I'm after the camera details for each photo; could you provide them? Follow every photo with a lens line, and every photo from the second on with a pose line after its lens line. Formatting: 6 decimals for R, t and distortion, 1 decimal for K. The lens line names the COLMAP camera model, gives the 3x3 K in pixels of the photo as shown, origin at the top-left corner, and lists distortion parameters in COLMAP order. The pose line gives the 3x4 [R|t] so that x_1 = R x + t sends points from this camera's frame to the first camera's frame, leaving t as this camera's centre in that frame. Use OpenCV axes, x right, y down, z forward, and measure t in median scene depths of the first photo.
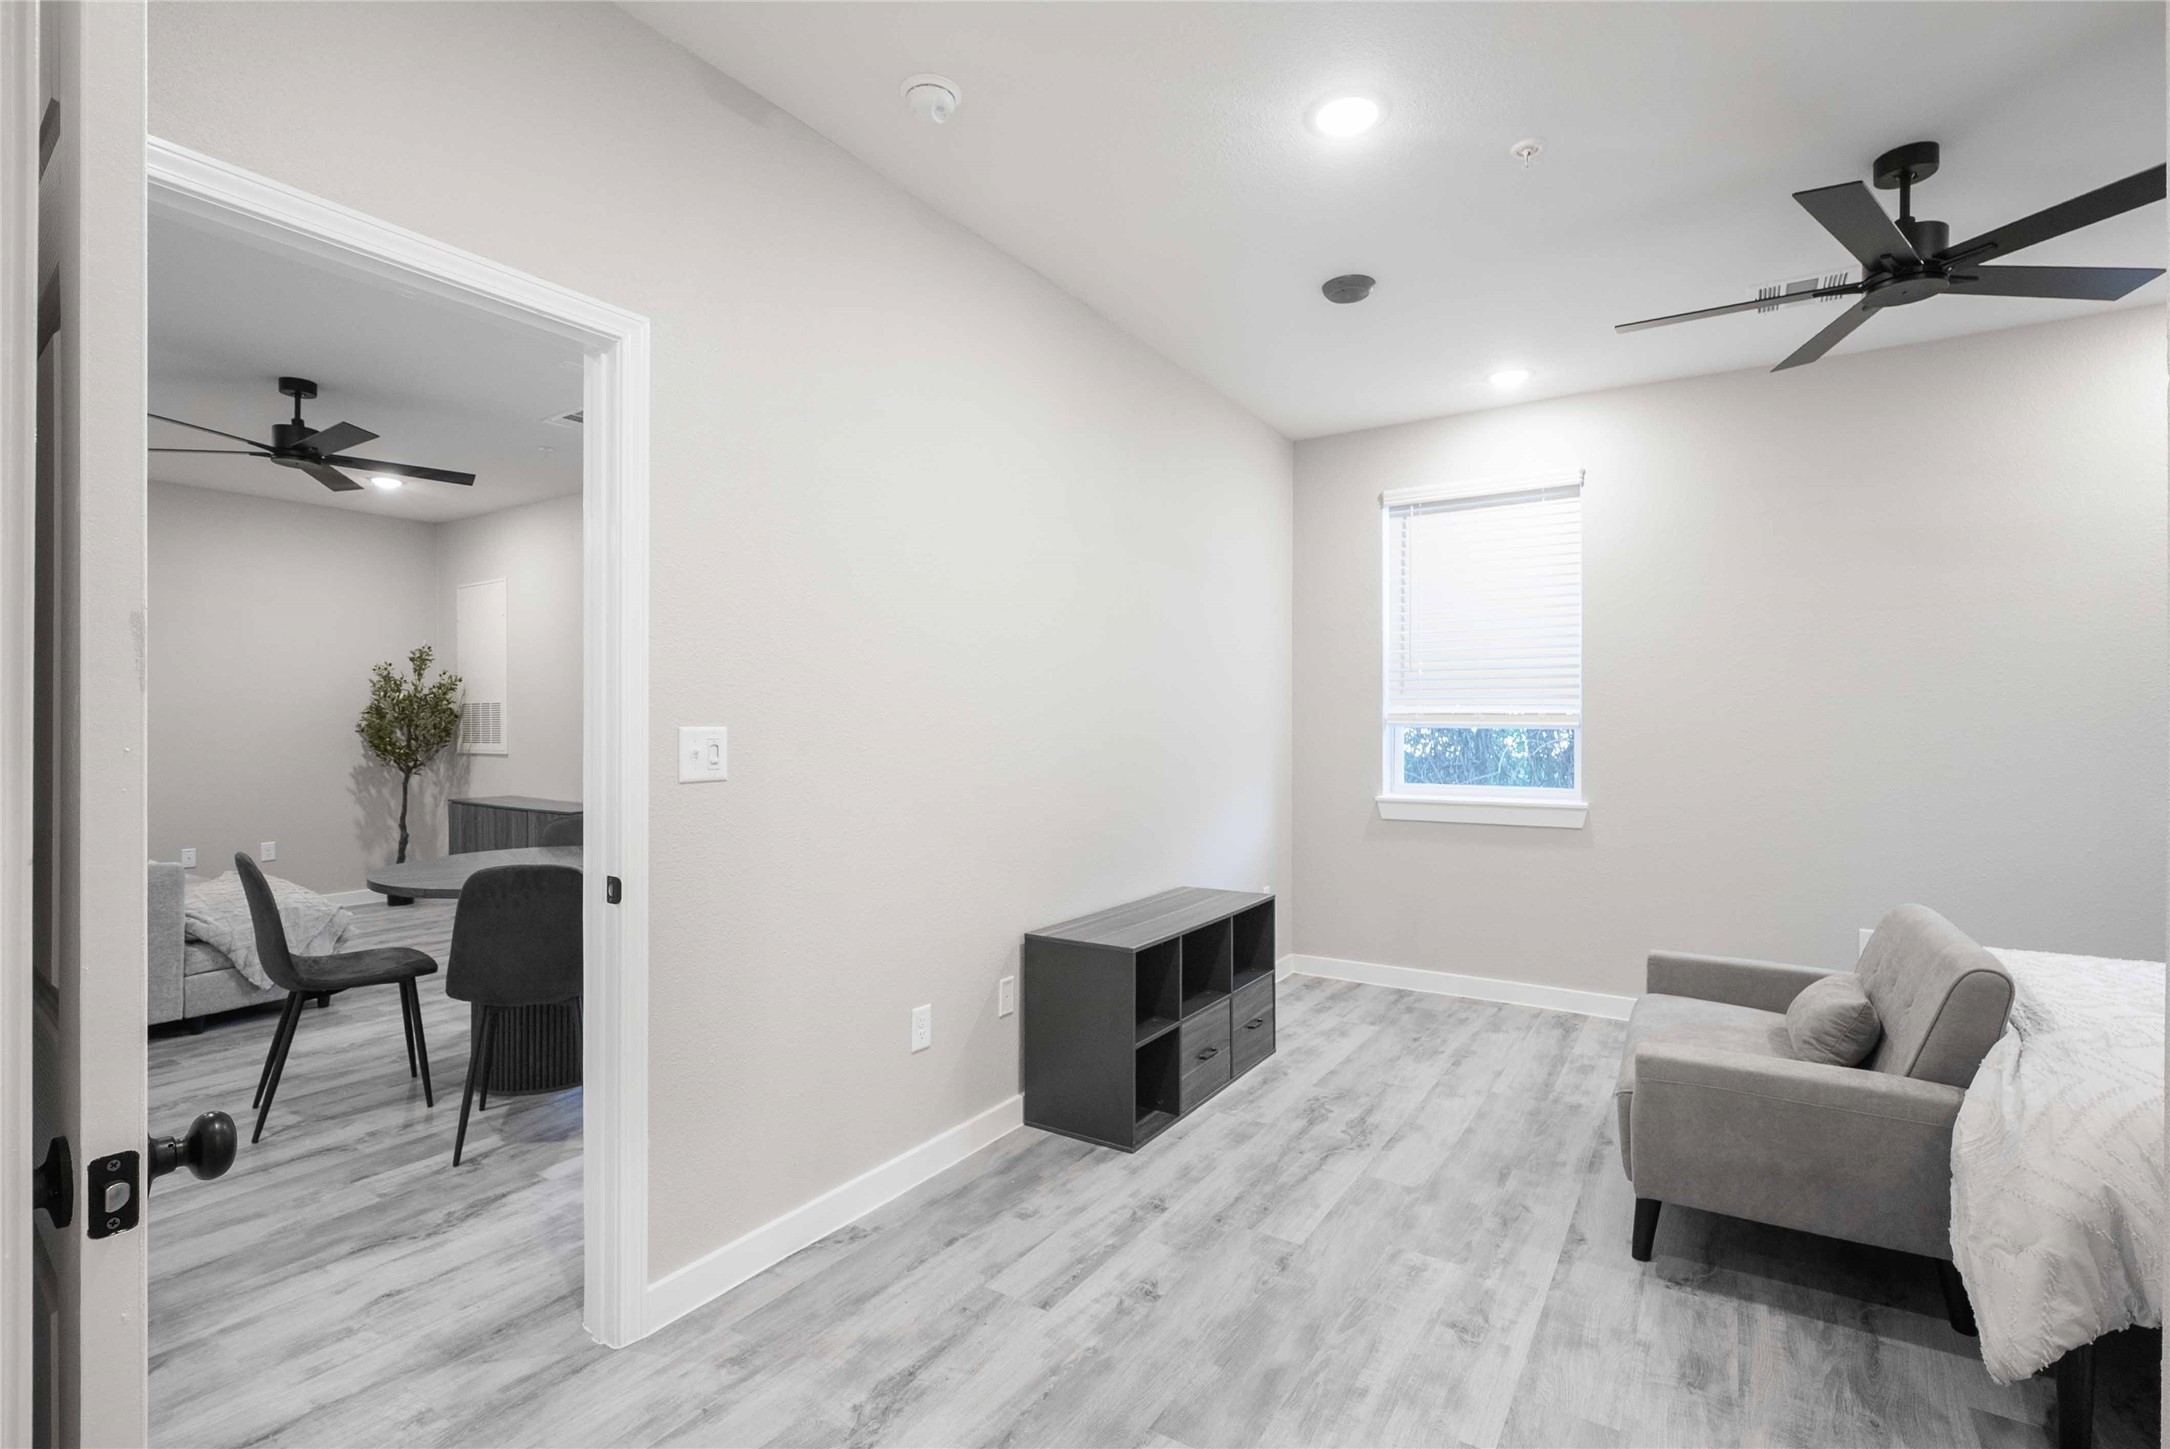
lens RADIAL K [[993.1, 0, 1073.5], [0, 993.1, 716.4], [0, 0, 1]] dist [-0.004783, -0.000408]
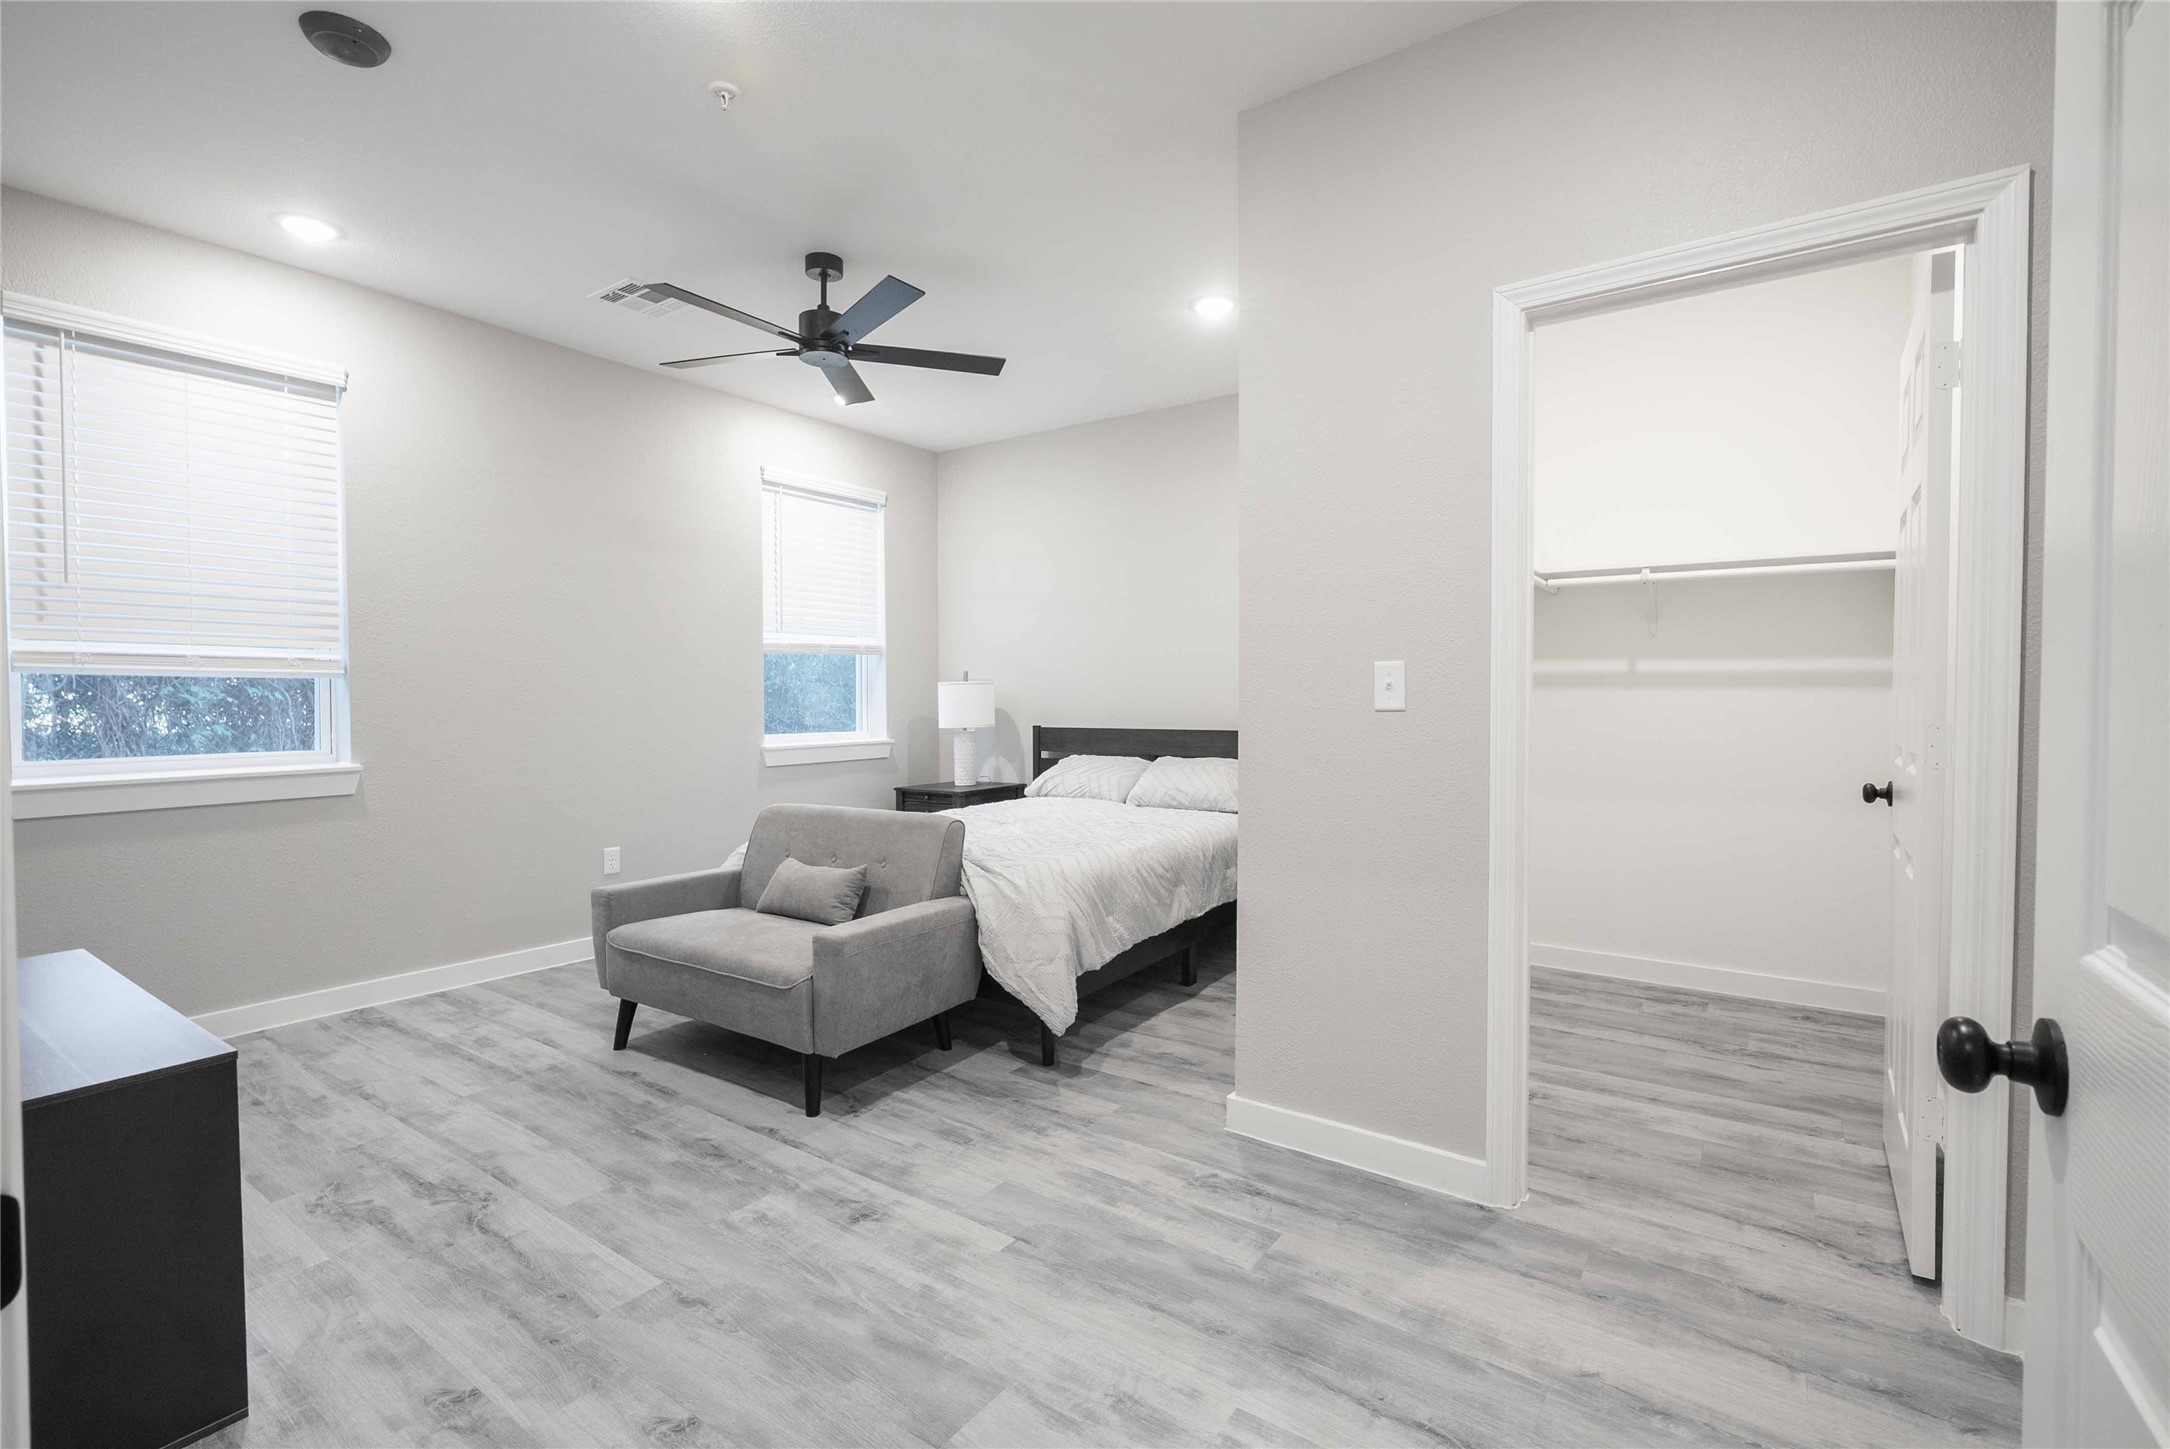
lens RADIAL K [[993.1, 0, 1073.5], [0, 993.1, 716.4], [0, 0, 1]] dist [-0.004783, -0.000408]
pose [[0.027595, -0.024087, 0.999329, -0.517755], [-0.006407, 0.999685, 0.024272, 0.033917], [-0.999599, -0.007072, 0.027432, 0.572729]]
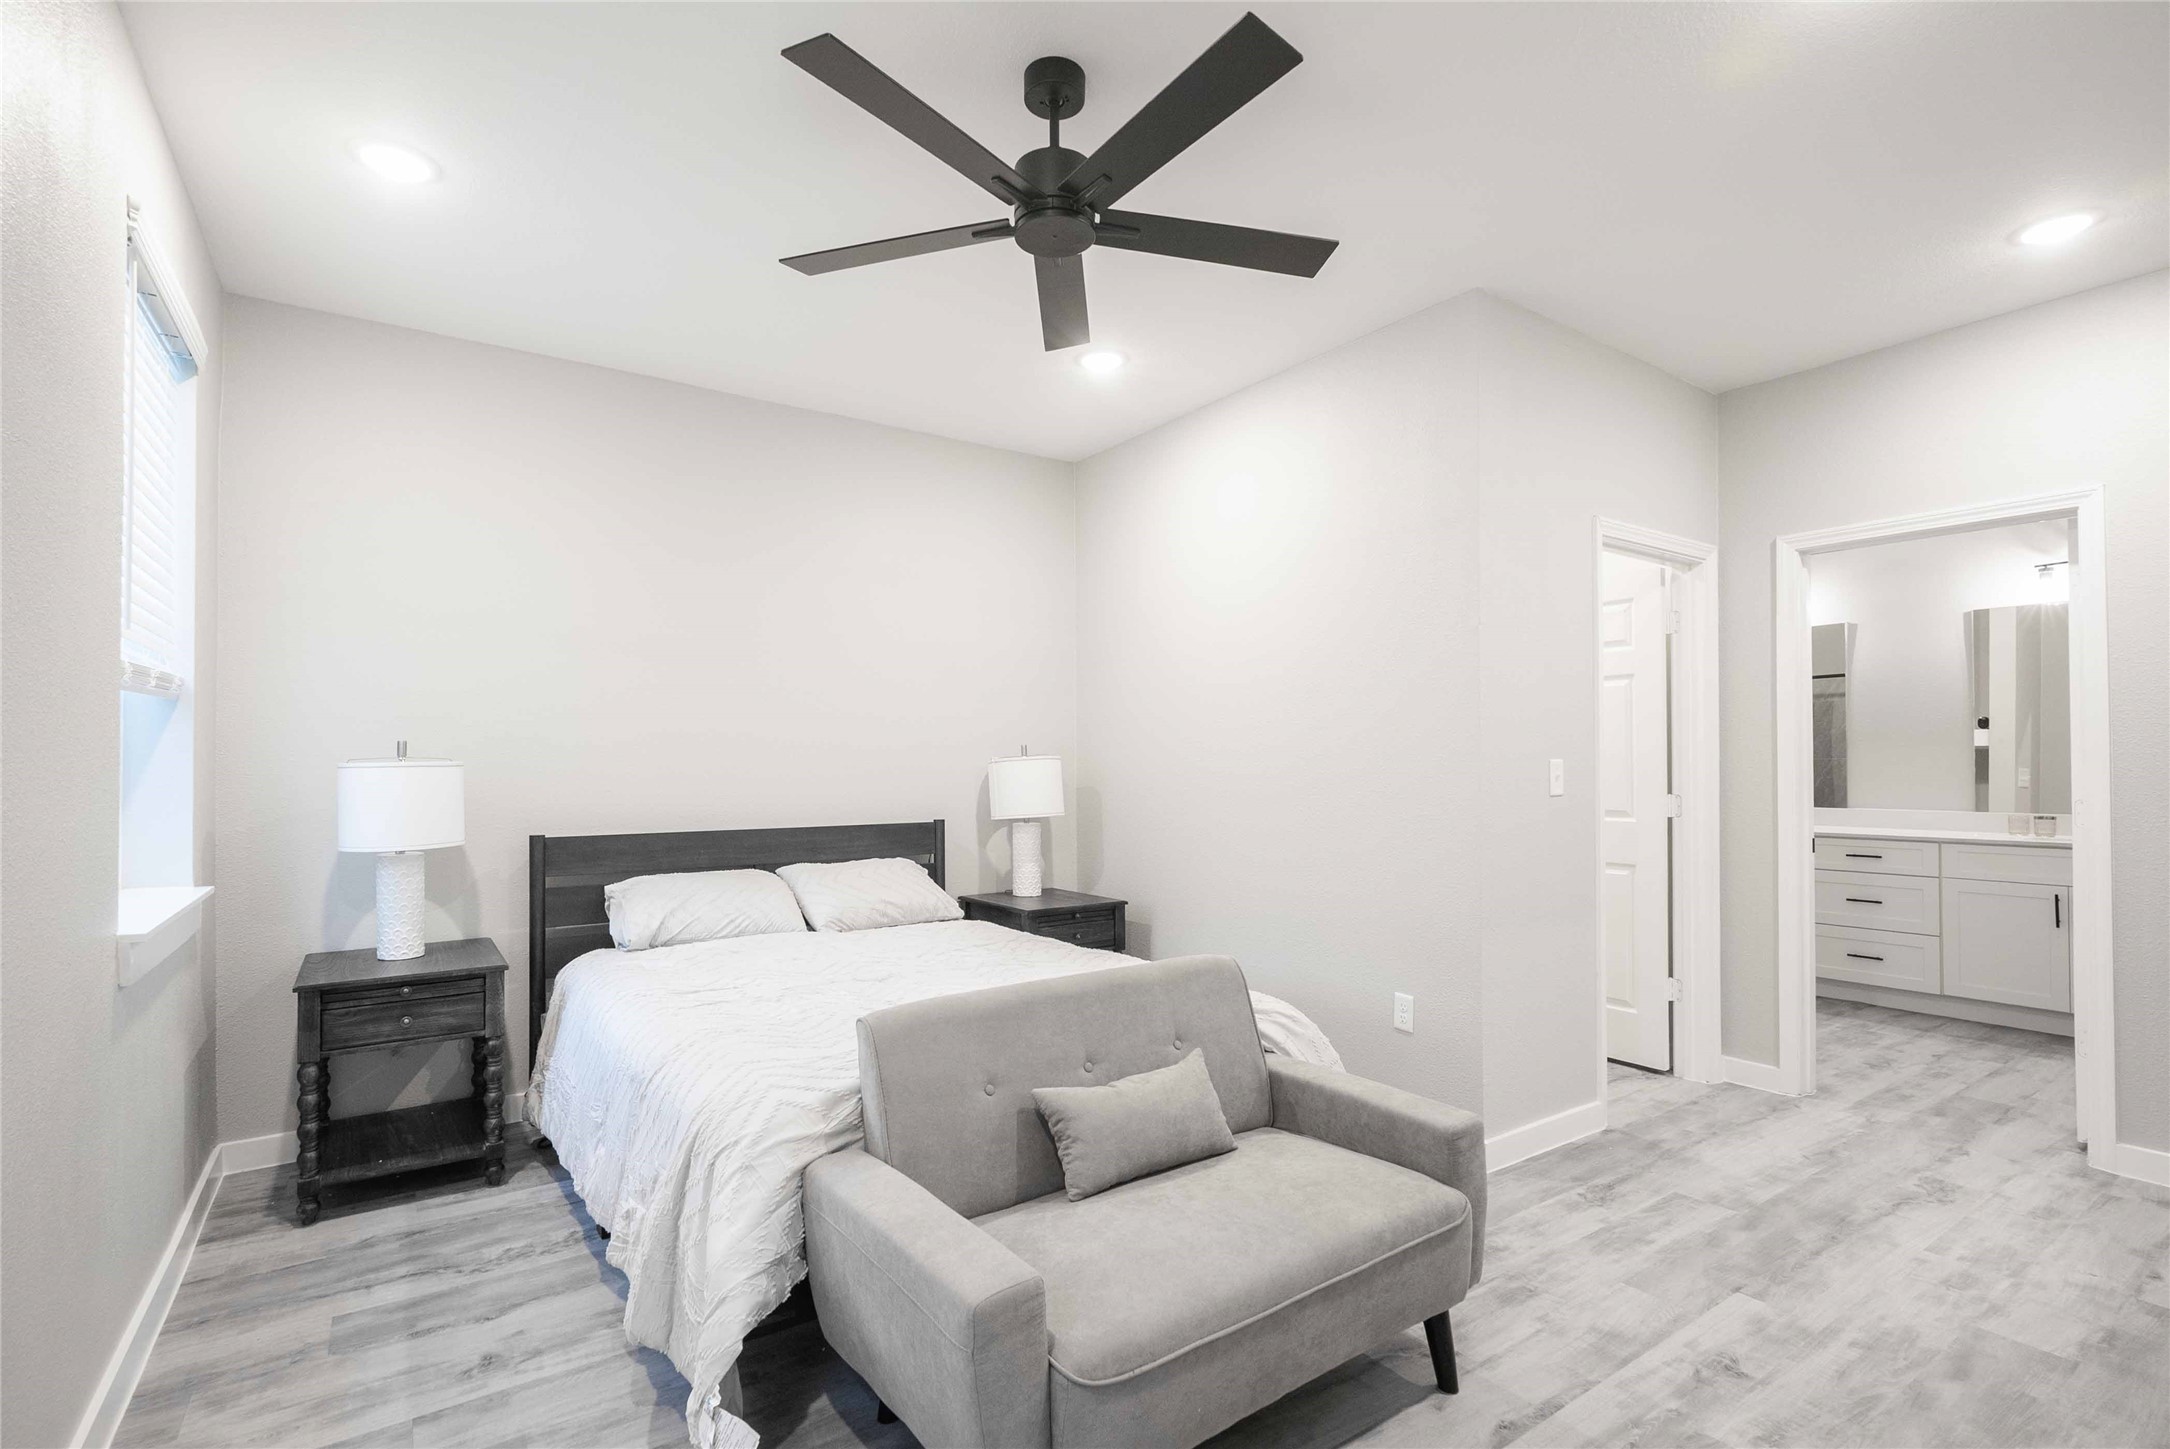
lens RADIAL K [[1014.1, 0, 1109.1], [0, 1014.1, 767.5], [0, 0, 1]] dist [-0.001678, -0.000258]
pose [[-0.936162, 0.003829, 0.351548, 0.469411], [0.000743, 0.999960, -0.008911, 0.031893], [-0.351568, -0.008081, -0.936128, 1.647746]]
